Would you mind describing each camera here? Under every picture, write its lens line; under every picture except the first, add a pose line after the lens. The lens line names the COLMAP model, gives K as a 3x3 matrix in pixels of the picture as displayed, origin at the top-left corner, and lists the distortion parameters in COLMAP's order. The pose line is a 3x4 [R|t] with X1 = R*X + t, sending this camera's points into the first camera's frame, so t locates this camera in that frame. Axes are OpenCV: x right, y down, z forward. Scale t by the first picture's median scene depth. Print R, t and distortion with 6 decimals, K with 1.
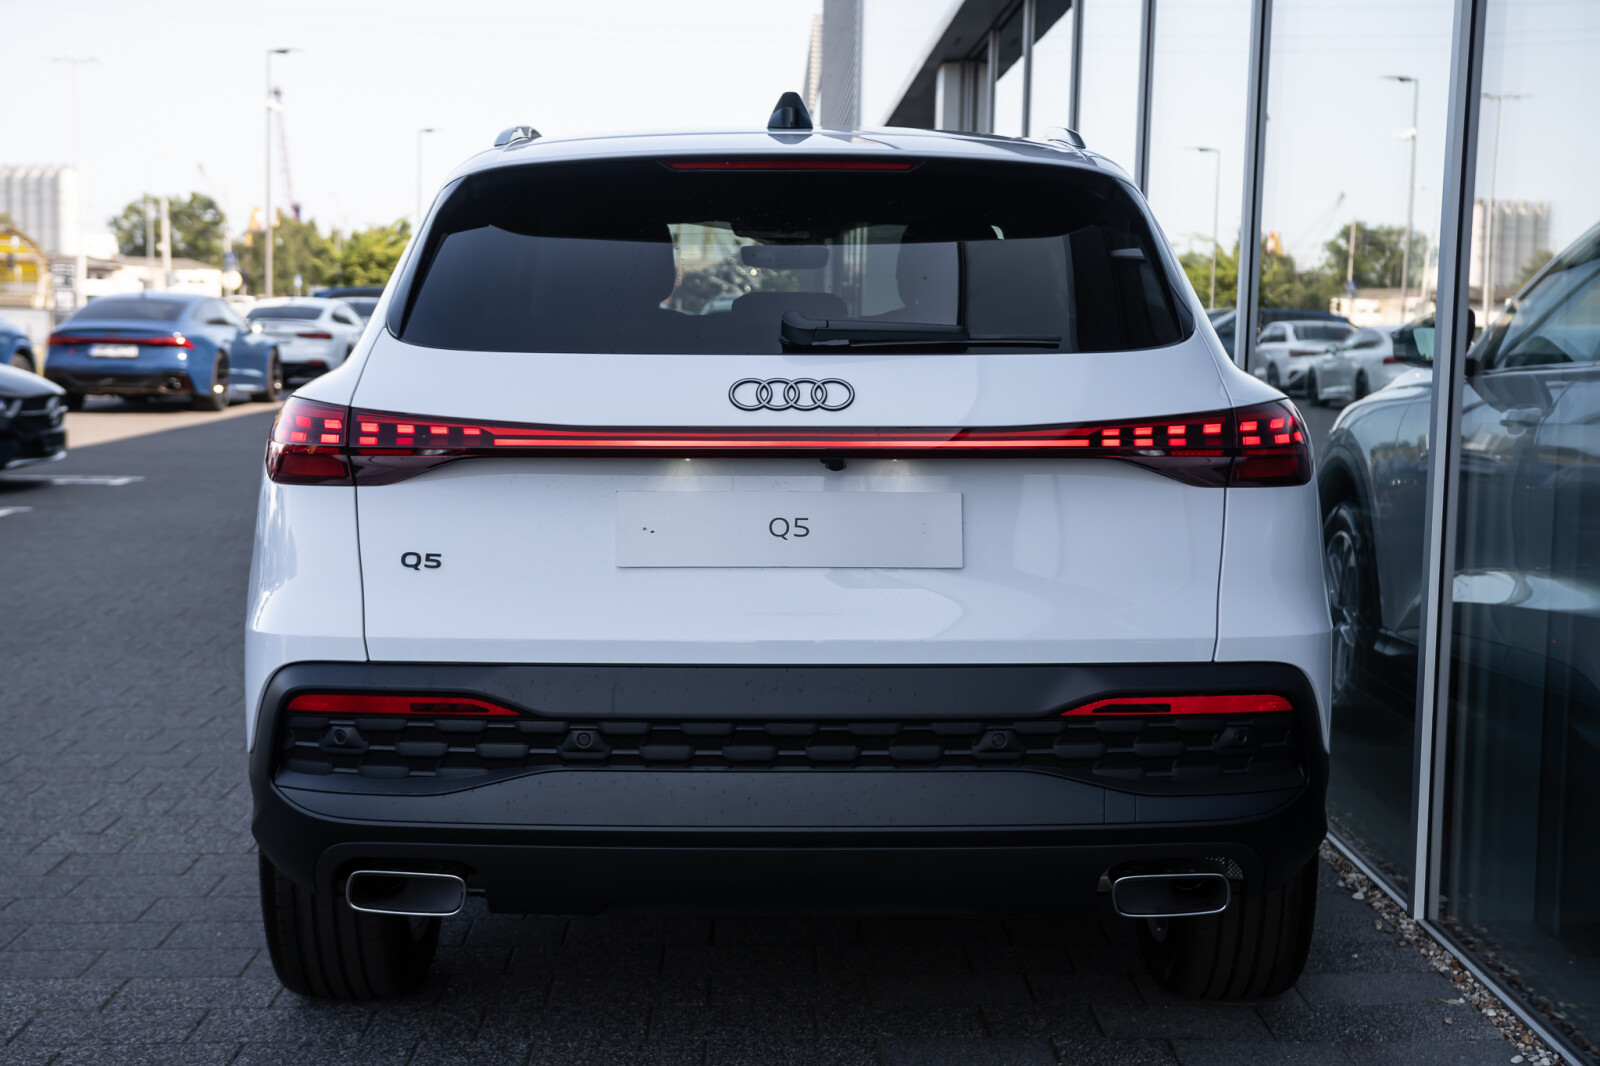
lens RADIAL K [[2395.1, 0, 794.9], [0, 2395.1, 532.1], [0, 0, 1]] dist [0.106531, 0.000000]
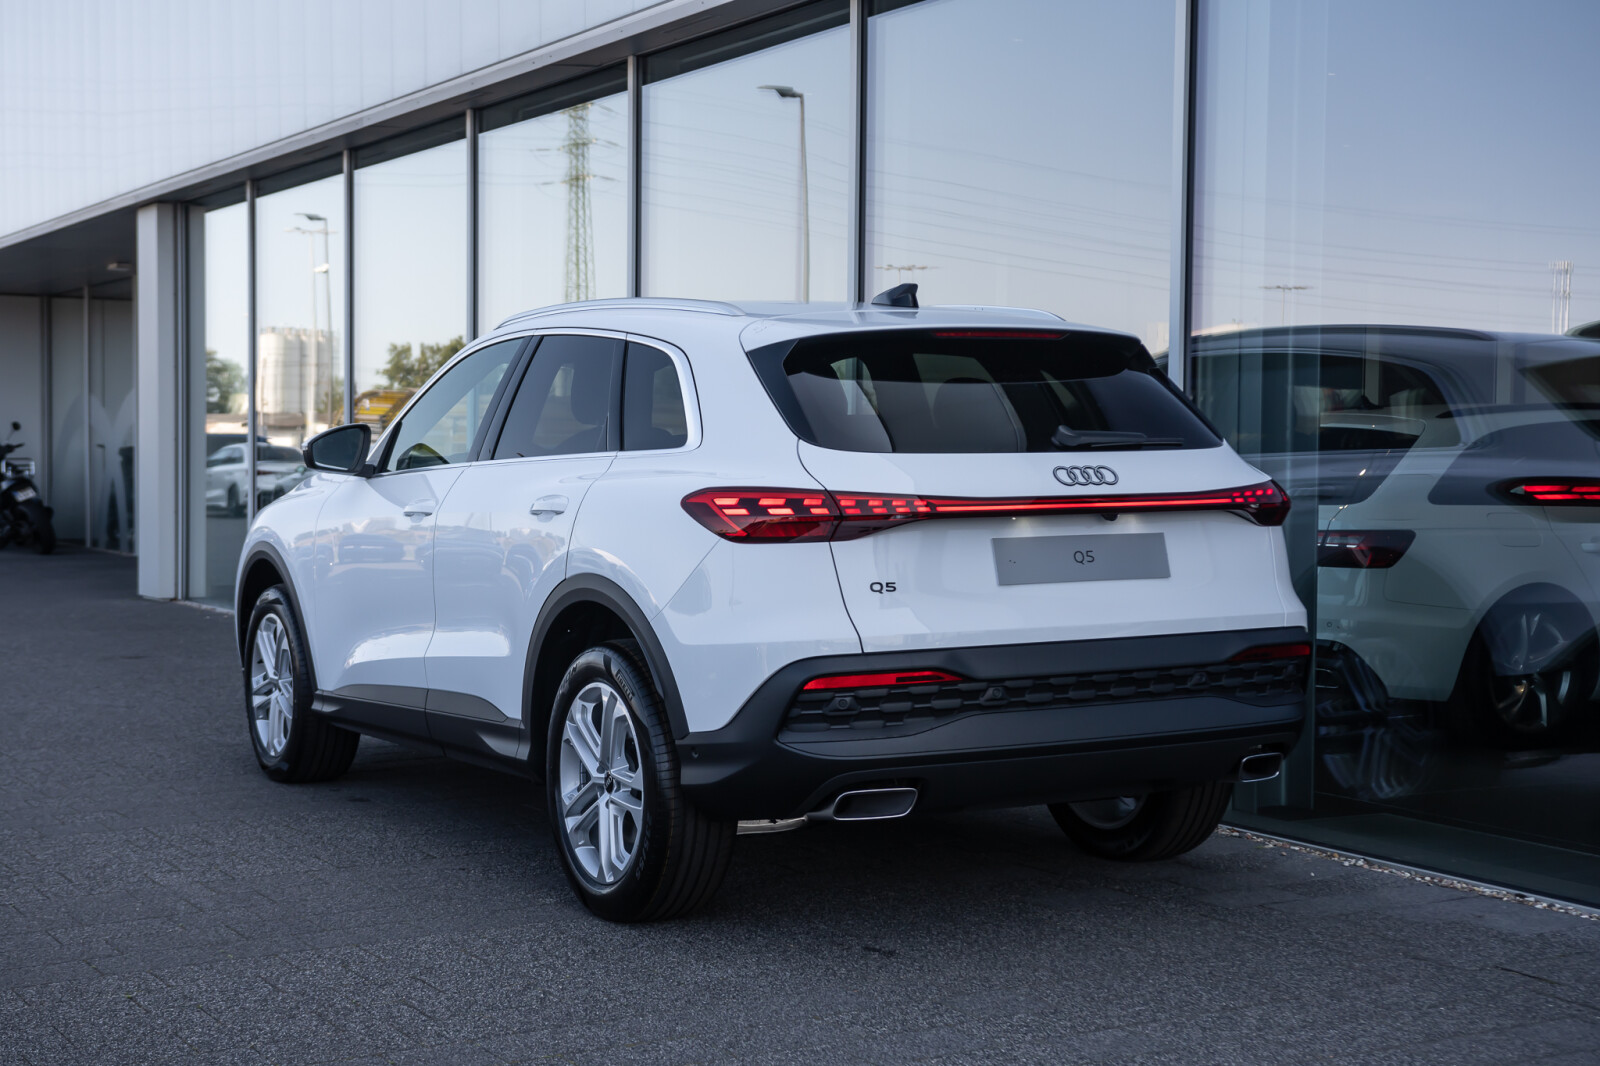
lens RADIAL K [[2395.1, 0, 810.1], [0, 2395.1, 542.2], [0, 0, 1]] dist [0.106531, 0.000000]
pose [[0.870456, -0.033023, 0.491137, -0.964244], [0.056027, 0.997910, -0.032201, 0.030266], [-0.489047, 0.055546, 0.870487, -0.332786]]
